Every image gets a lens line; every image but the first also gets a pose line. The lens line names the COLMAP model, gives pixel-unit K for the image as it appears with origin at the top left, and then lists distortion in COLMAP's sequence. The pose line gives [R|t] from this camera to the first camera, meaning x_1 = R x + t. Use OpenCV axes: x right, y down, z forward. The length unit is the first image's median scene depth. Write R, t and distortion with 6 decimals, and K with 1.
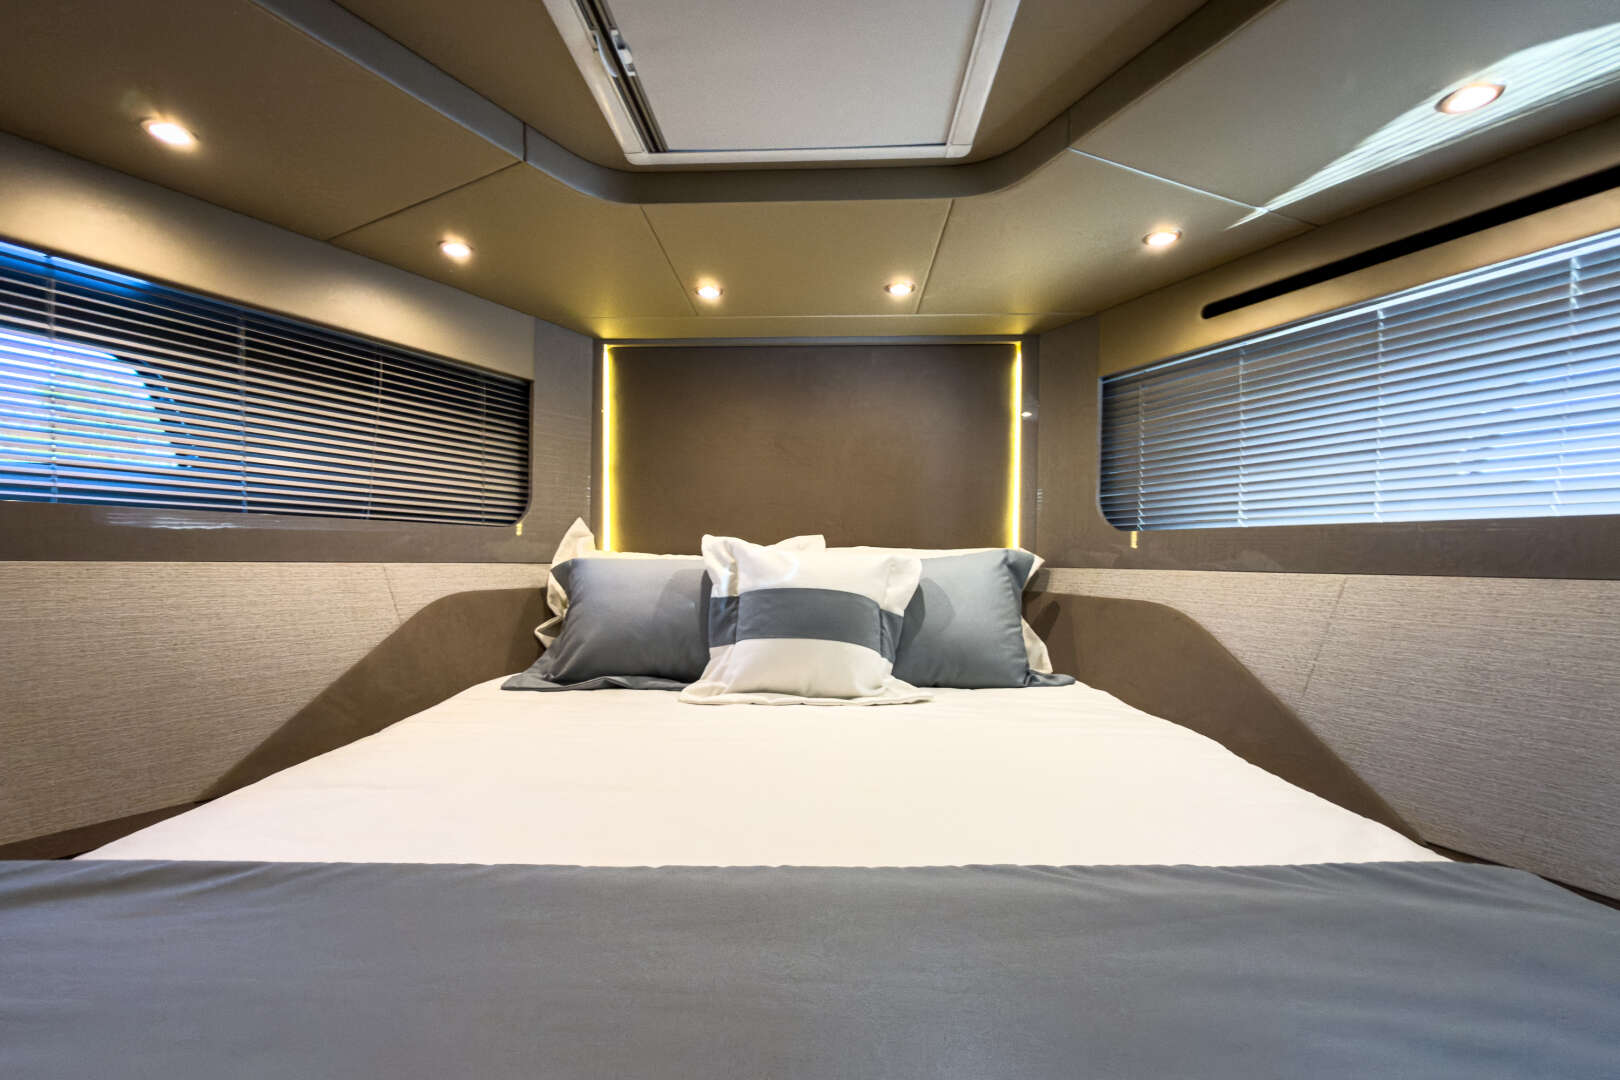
lens RADIAL K [[680.4, 0, 804.3], [0, 680.4, 572.0], [0, 0, 1]] dist [-0.000318, 0.000492]
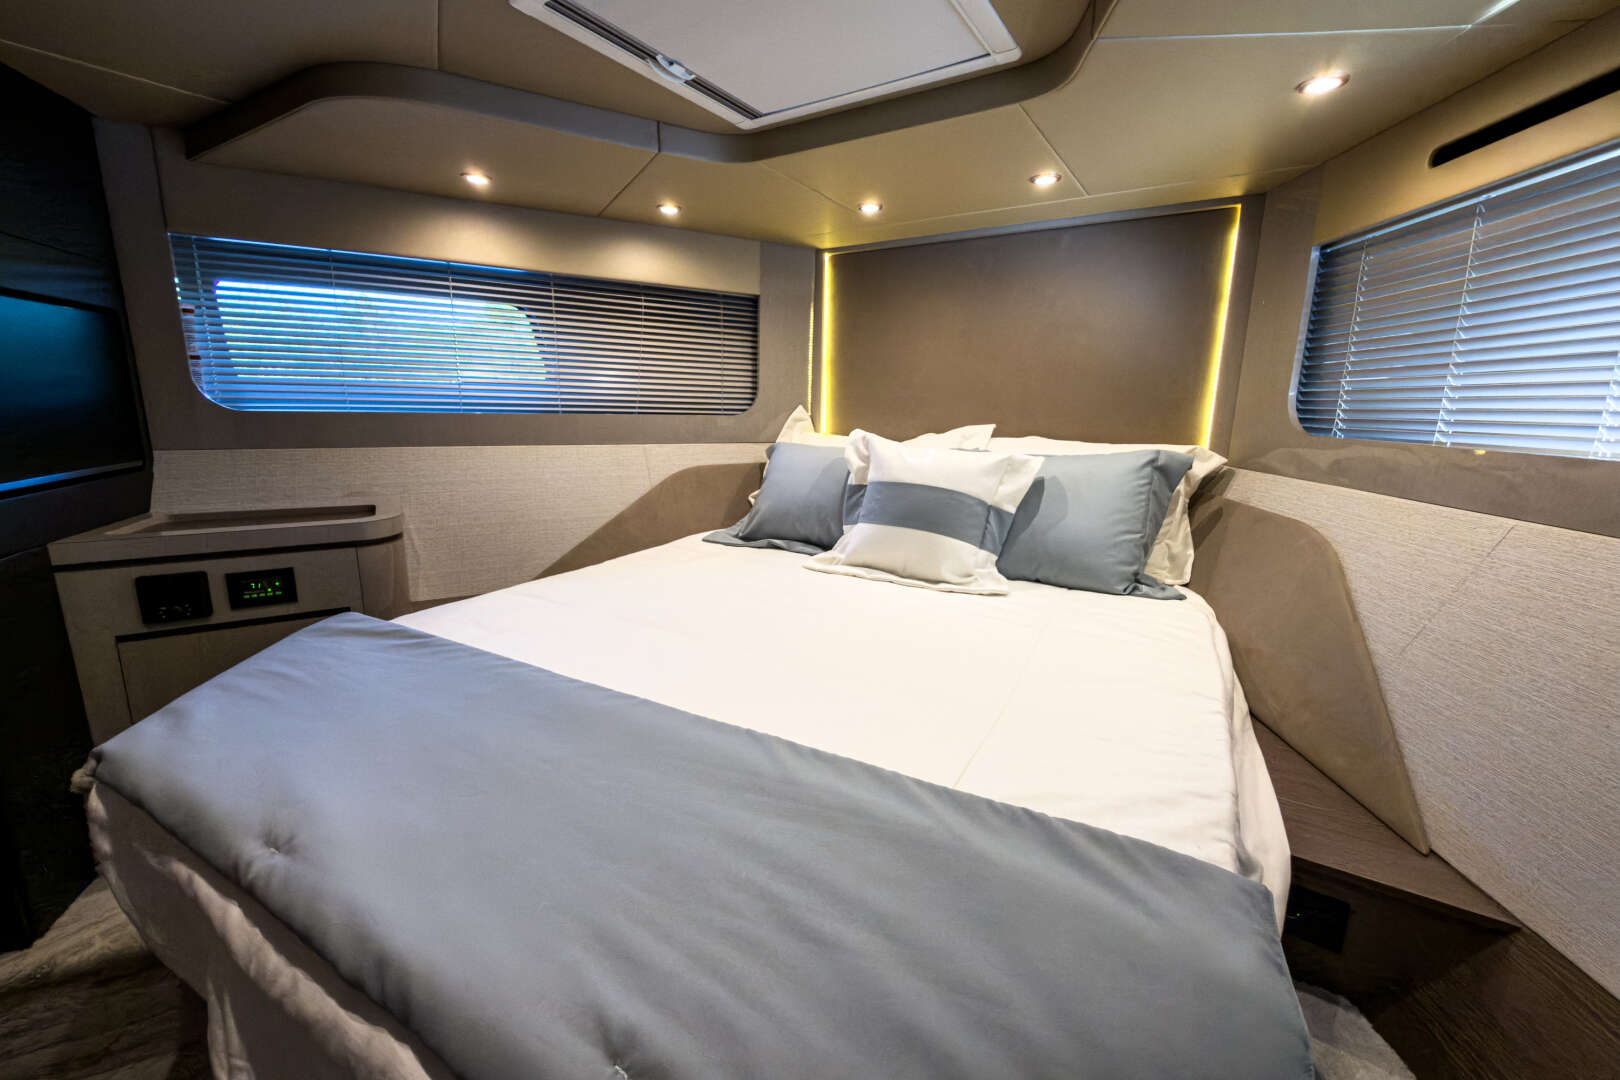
lens RADIAL K [[631.9, 0, 839.3], [0, 631.9, 522.7], [0, 0, 1]] dist [-0.001348, 0.000071]
pose [[0.881696, 0.097935, -0.461541, 0.371222], [-0.023619, 0.986155, 0.164133, -0.077922], [0.471226, -0.133814, 0.871803, 0.006978]]
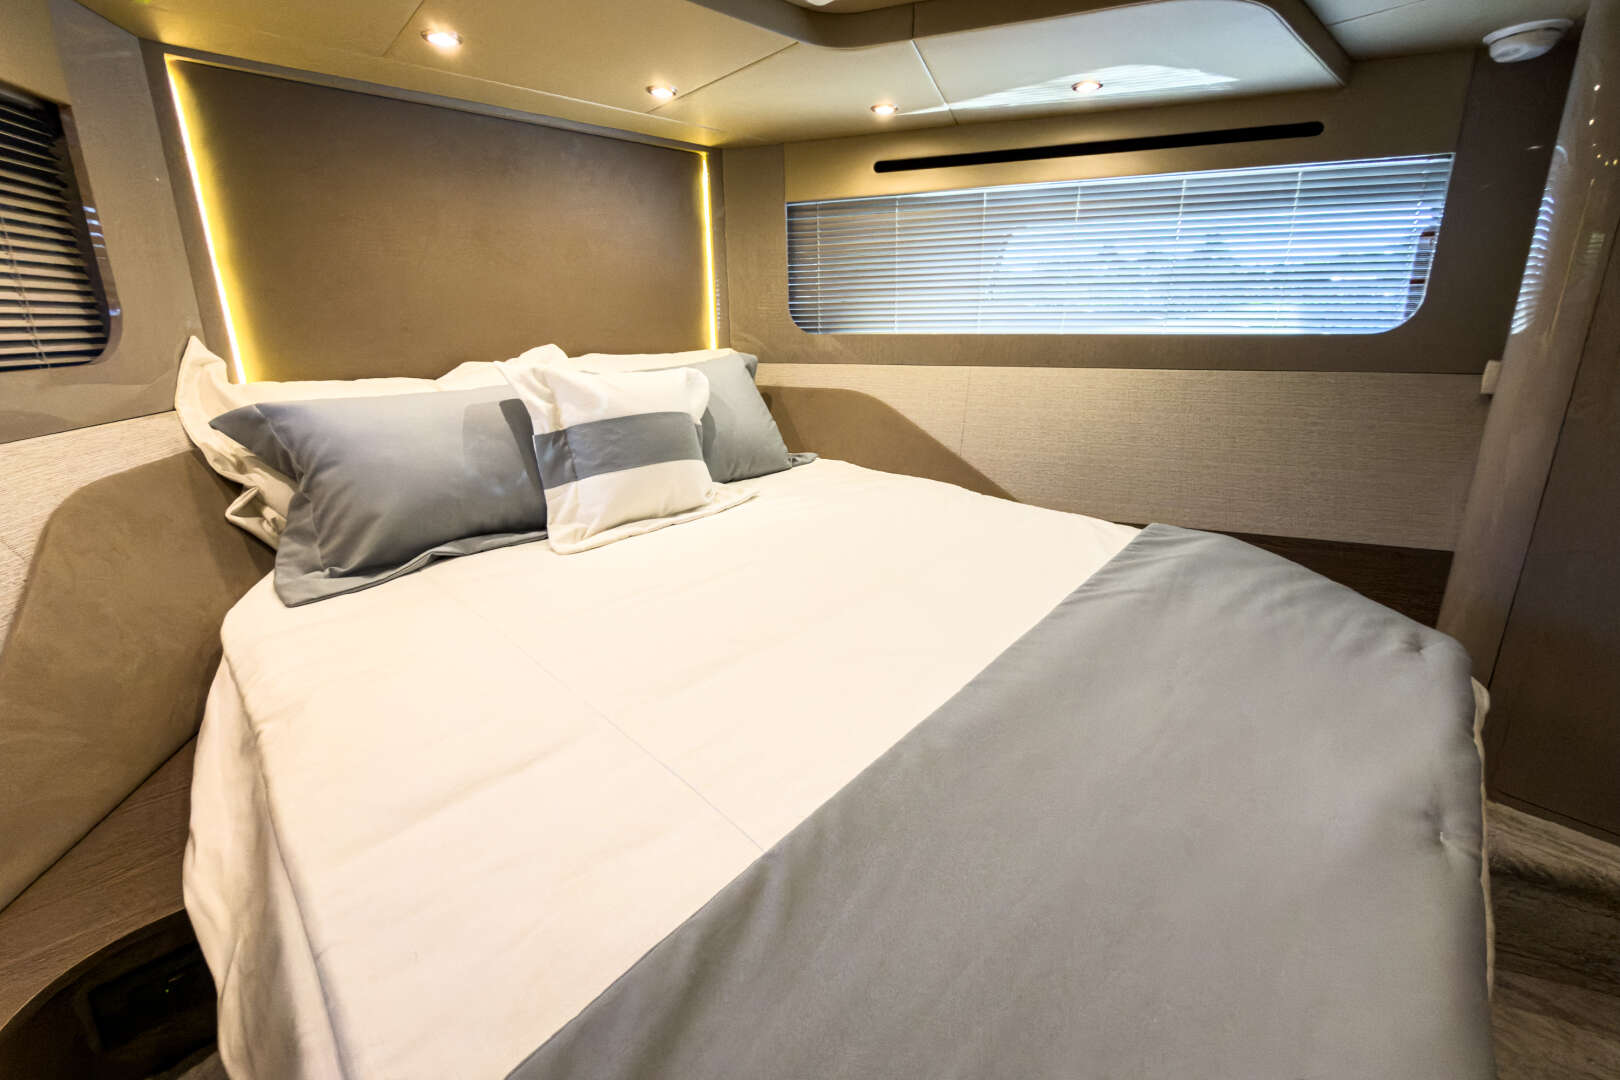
lens RADIAL K [[629.9, 0, 809.4], [0, 629.9, 461.1], [0, 0, 1]] dist [0.001246, 0.000216]
pose [[0.713806, -0.174680, 0.678210, -0.441485], [0.034494, 0.975989, 0.215072, -0.093520], [-0.699494, -0.130125, 0.702692, 0.158825]]
